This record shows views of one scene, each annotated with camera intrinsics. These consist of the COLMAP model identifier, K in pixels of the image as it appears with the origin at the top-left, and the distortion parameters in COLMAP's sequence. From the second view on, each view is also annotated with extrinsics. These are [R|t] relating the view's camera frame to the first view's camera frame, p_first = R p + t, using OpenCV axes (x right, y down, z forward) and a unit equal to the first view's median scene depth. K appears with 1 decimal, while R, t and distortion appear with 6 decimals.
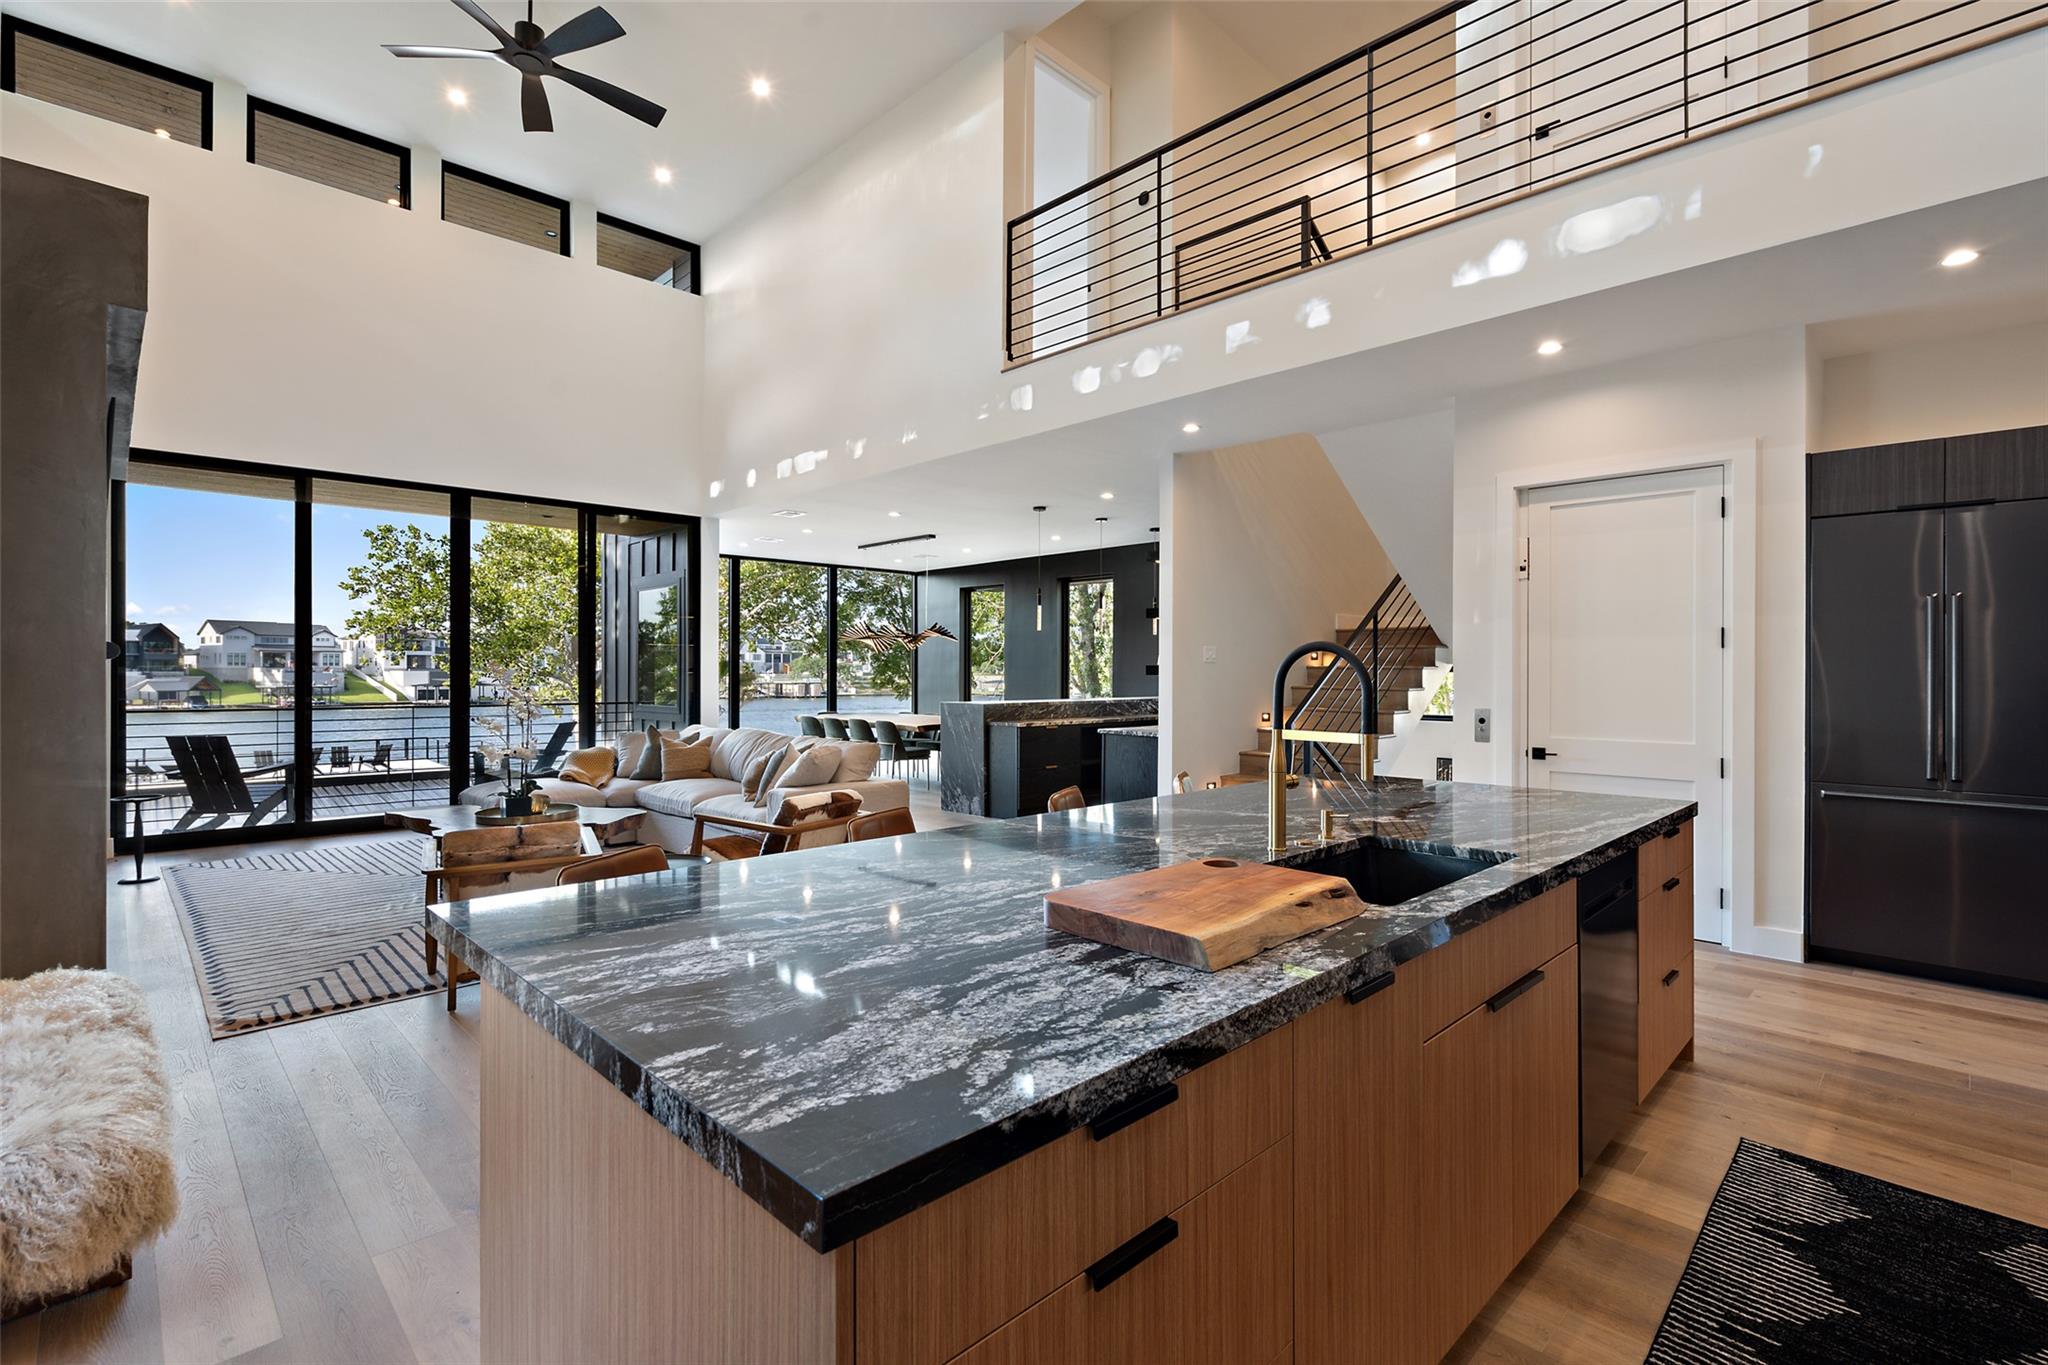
lens RADIAL K [[939.8, 0, 1030.3], [0, 939.8, 661.0], [0, 0, 1]] dist [-0.001527, -0.000016]
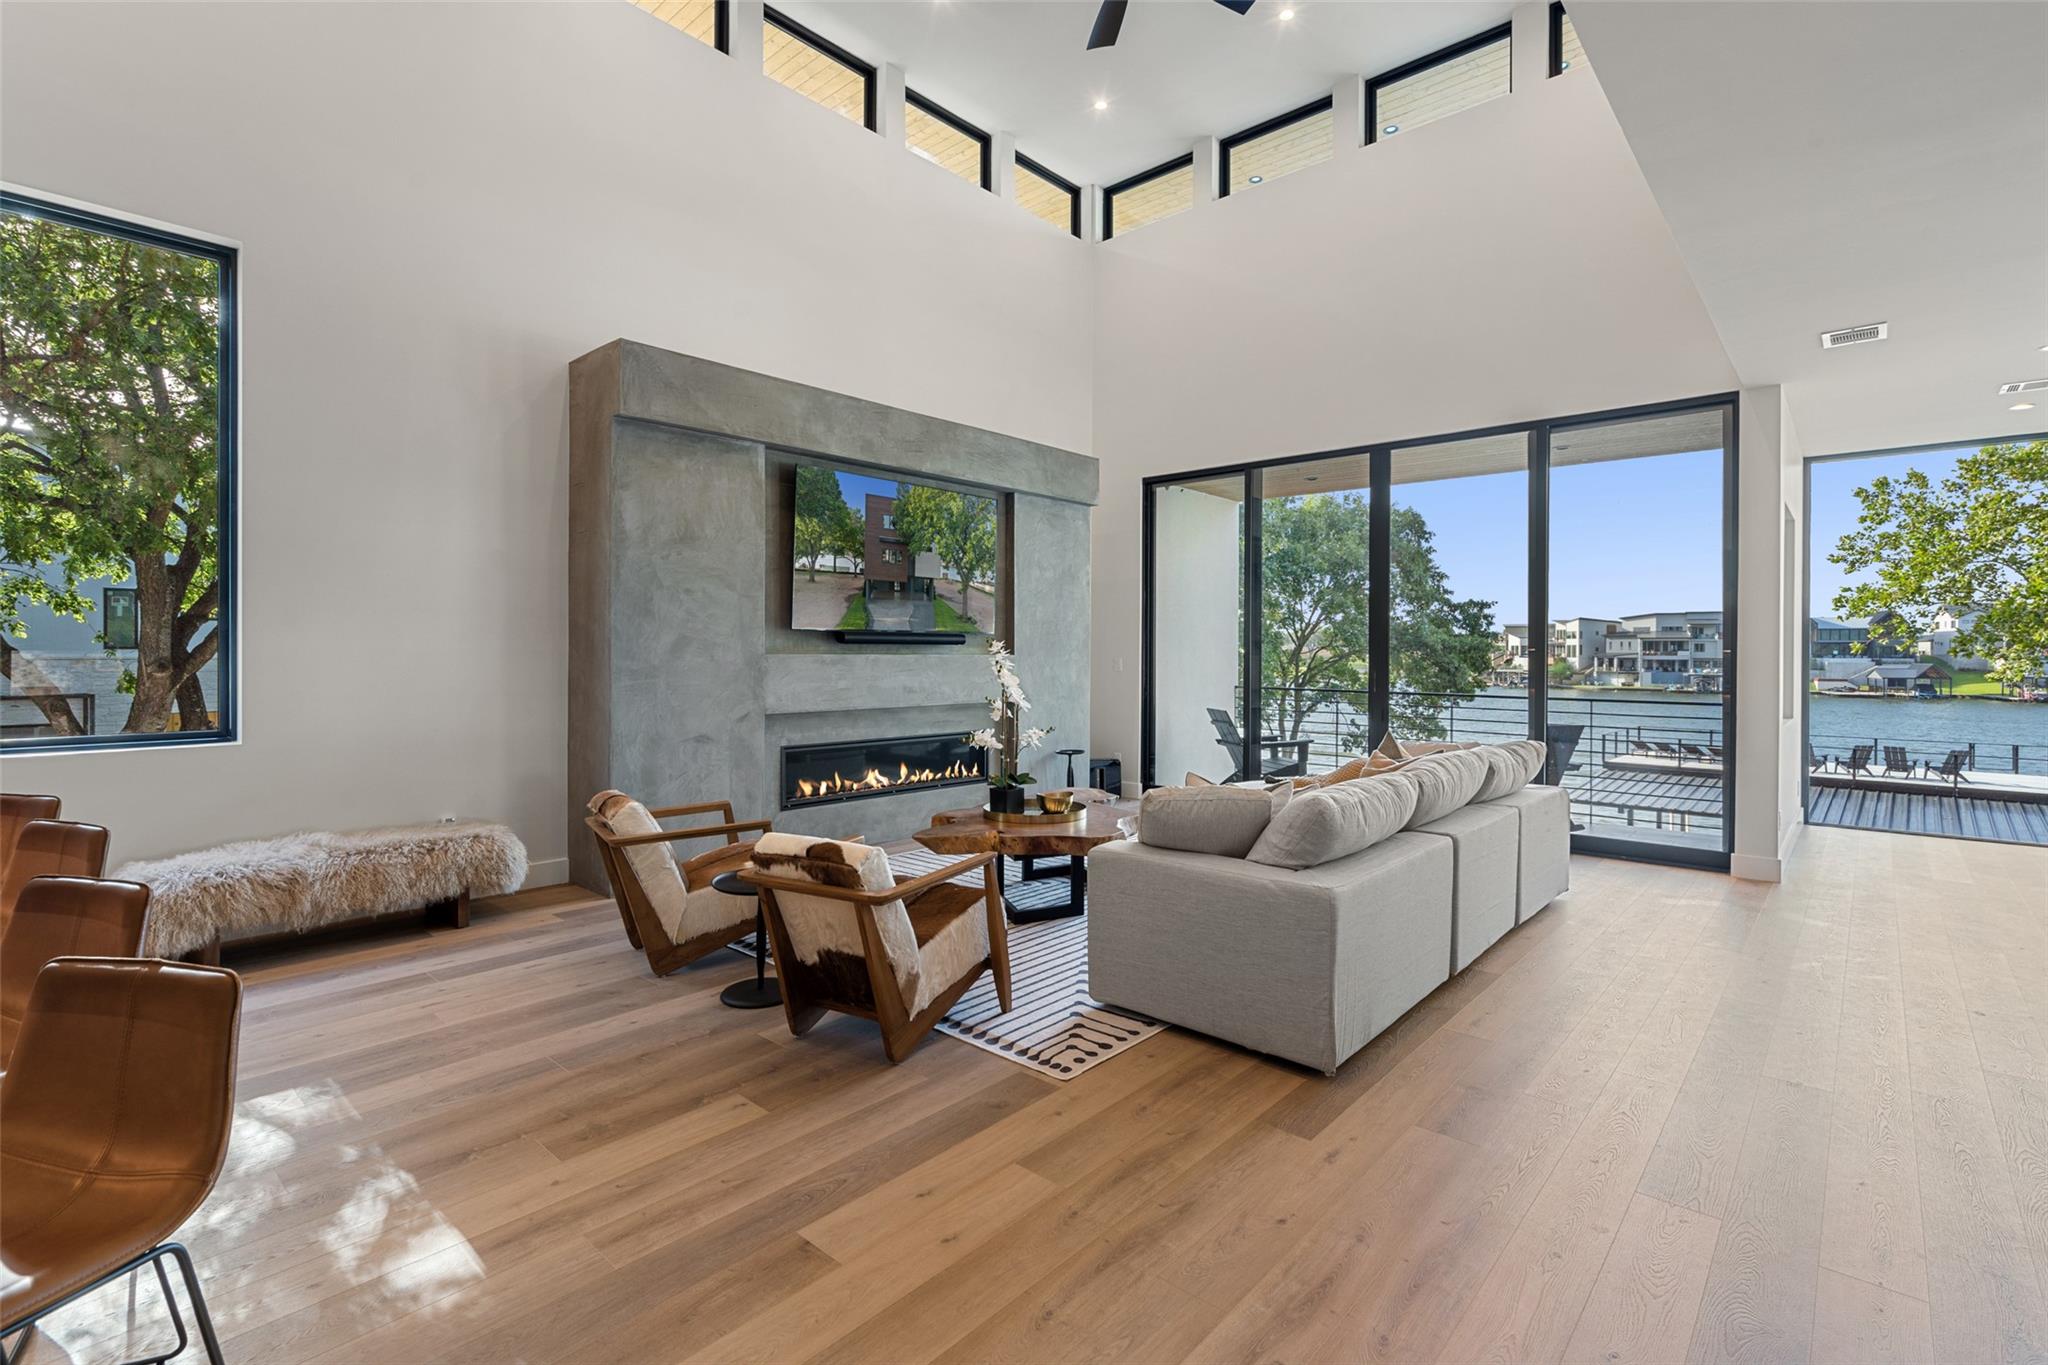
lens RADIAL K [[939.8, 0, 1030.3], [0, 939.8, 661.0], [0, 0, 1]] dist [-0.001527, -0.000016]
pose [[0.060791, 0.007125, -0.998125, 0.063356], [0.006663, 0.999949, 0.007544, 0.002096], [0.998128, -0.007109, 0.060741, 0.162967]]
